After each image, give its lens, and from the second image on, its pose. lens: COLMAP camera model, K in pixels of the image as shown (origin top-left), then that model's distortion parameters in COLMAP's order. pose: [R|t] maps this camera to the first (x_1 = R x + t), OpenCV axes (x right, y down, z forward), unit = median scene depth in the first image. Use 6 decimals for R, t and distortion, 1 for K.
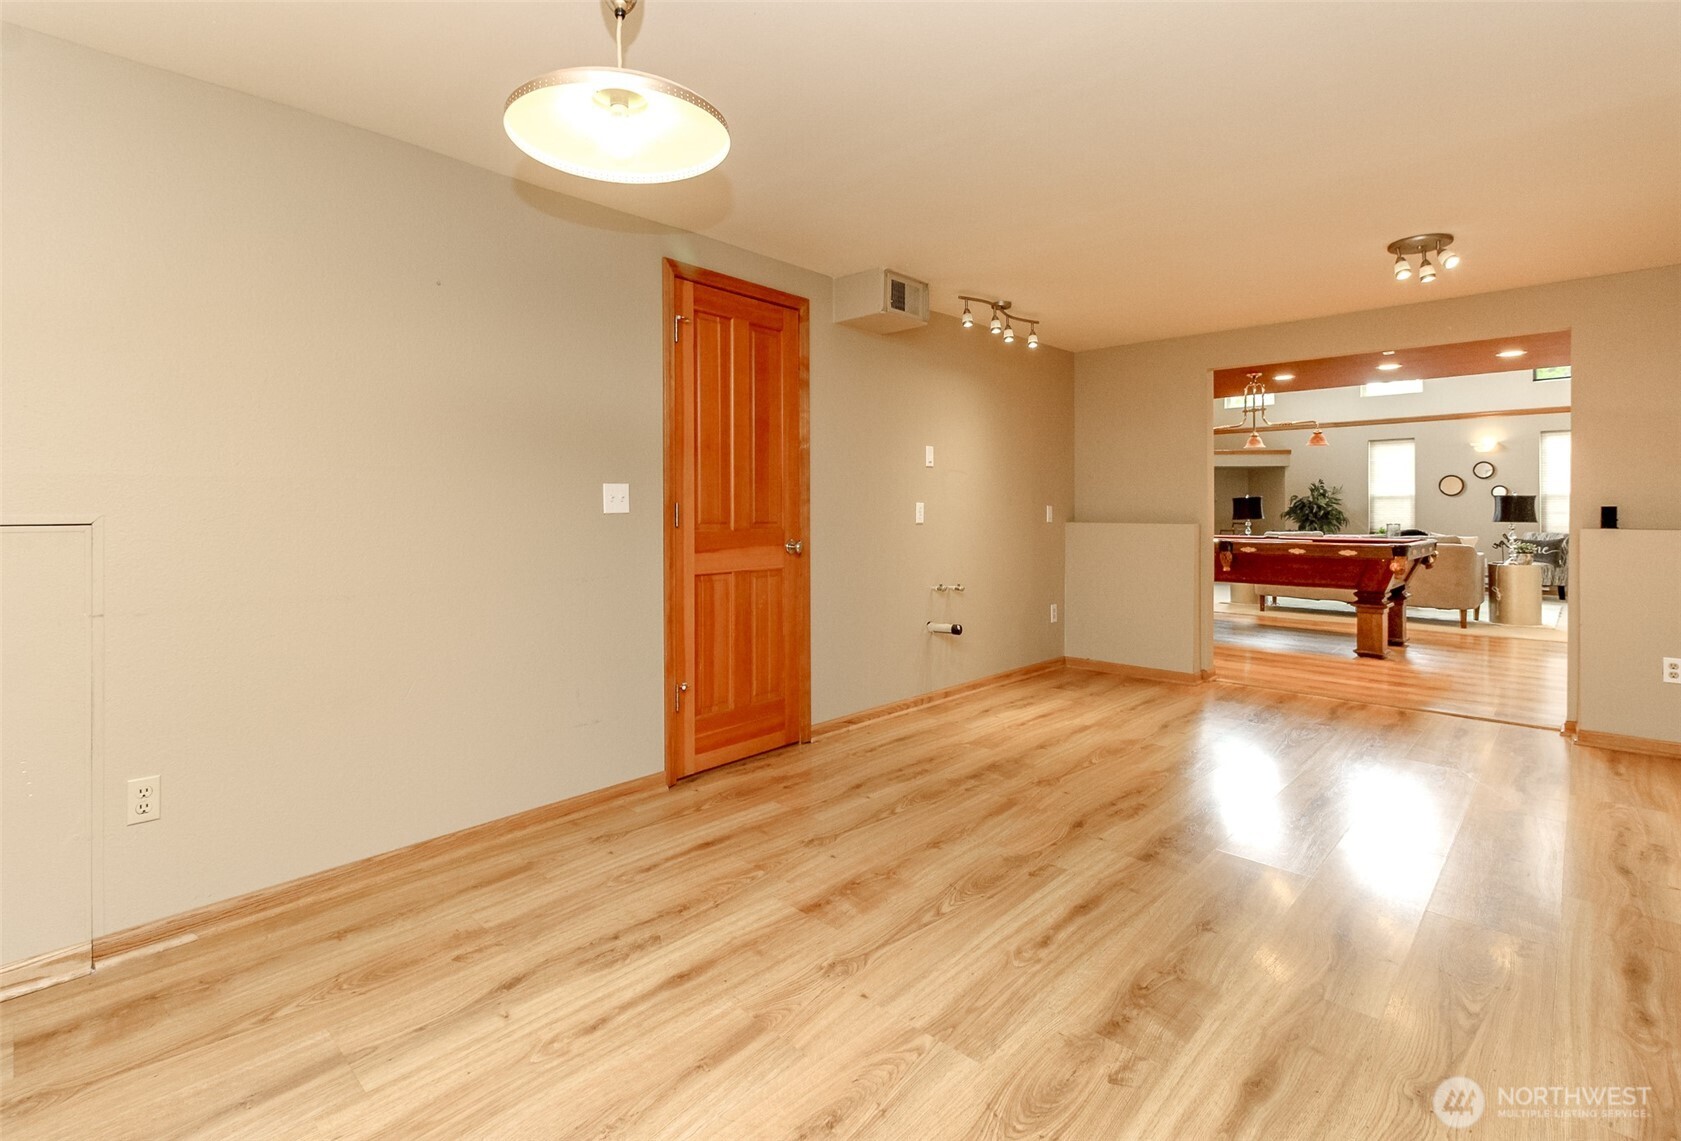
lens RADIAL K [[787.1, 0, 842.3], [0, 787.1, 511.3], [0, 0, 1]] dist [0.035273, -0.013450]
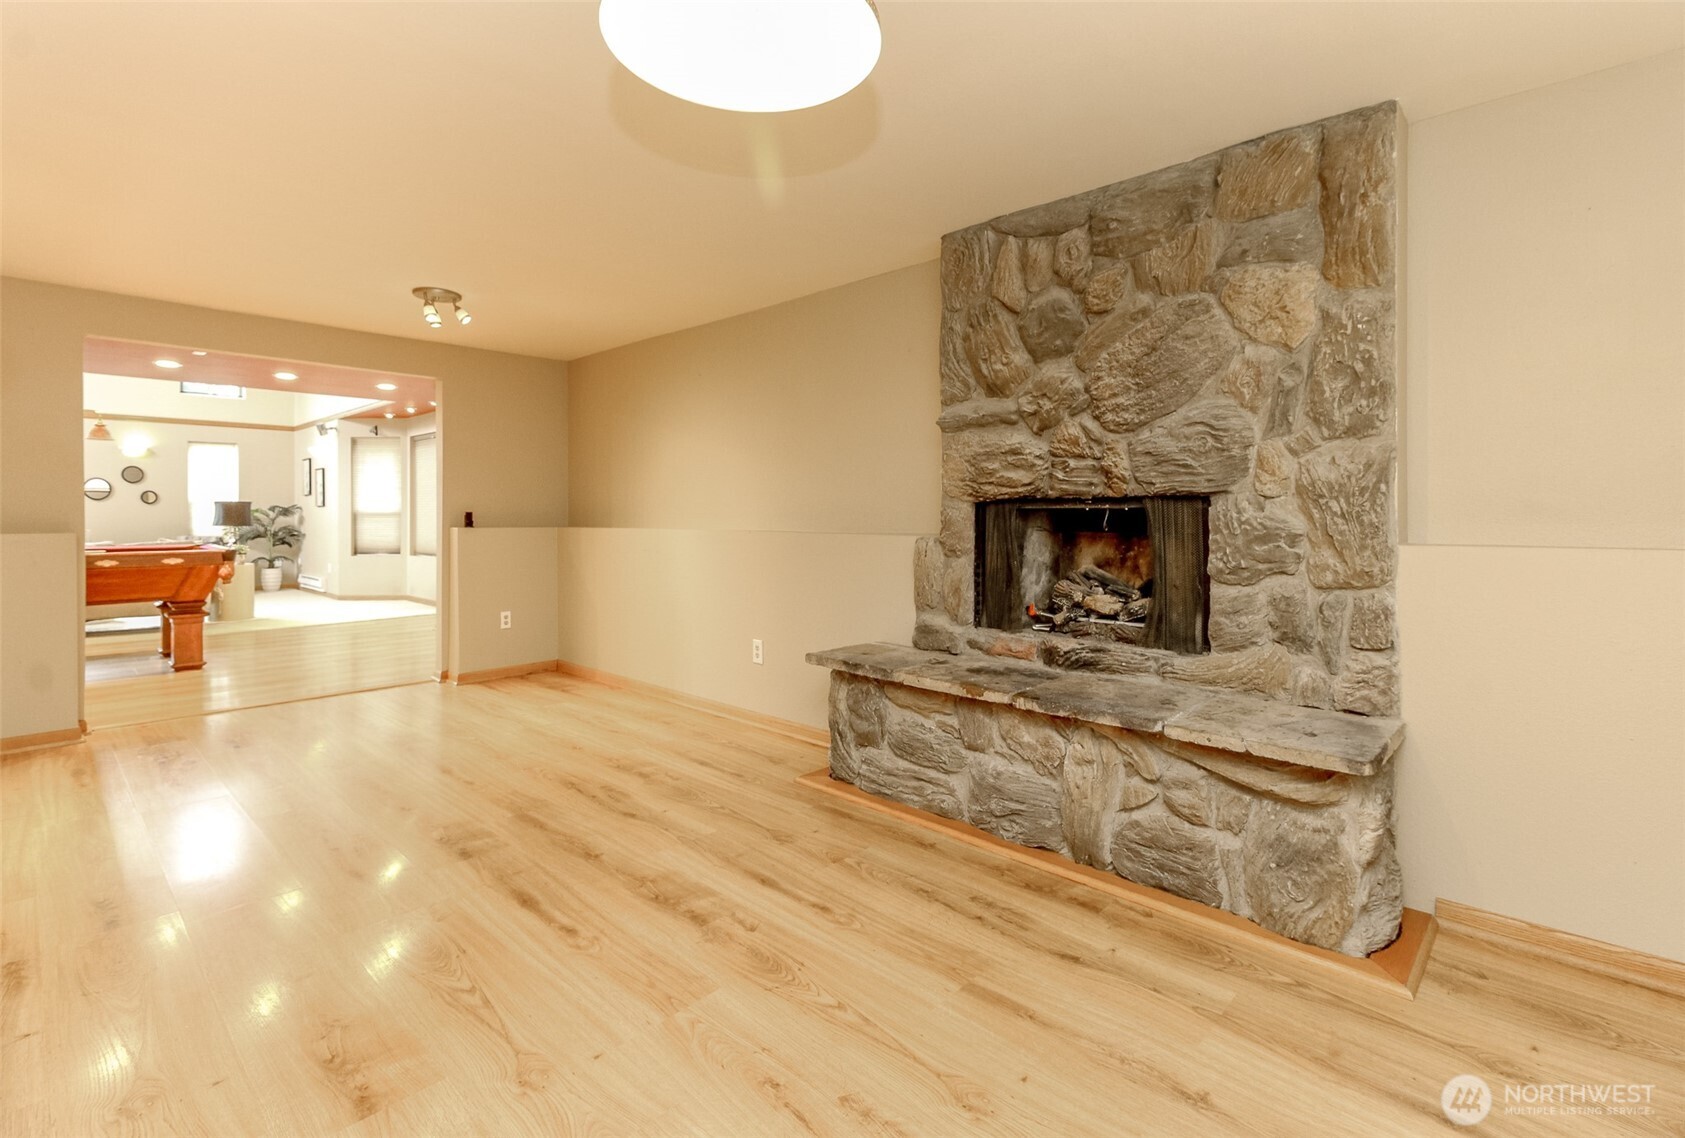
lens RADIAL K [[777.3, 0, 823.5], [0, 777.3, 535.3], [0, 0, 1]] dist [0.013949, -0.009419]
pose [[0.010003, -0.026938, 0.999587, -0.220335], [0.003136, 0.999633, 0.026908, 0.000134], [-0.999945, 0.002865, 0.010084, 0.194665]]
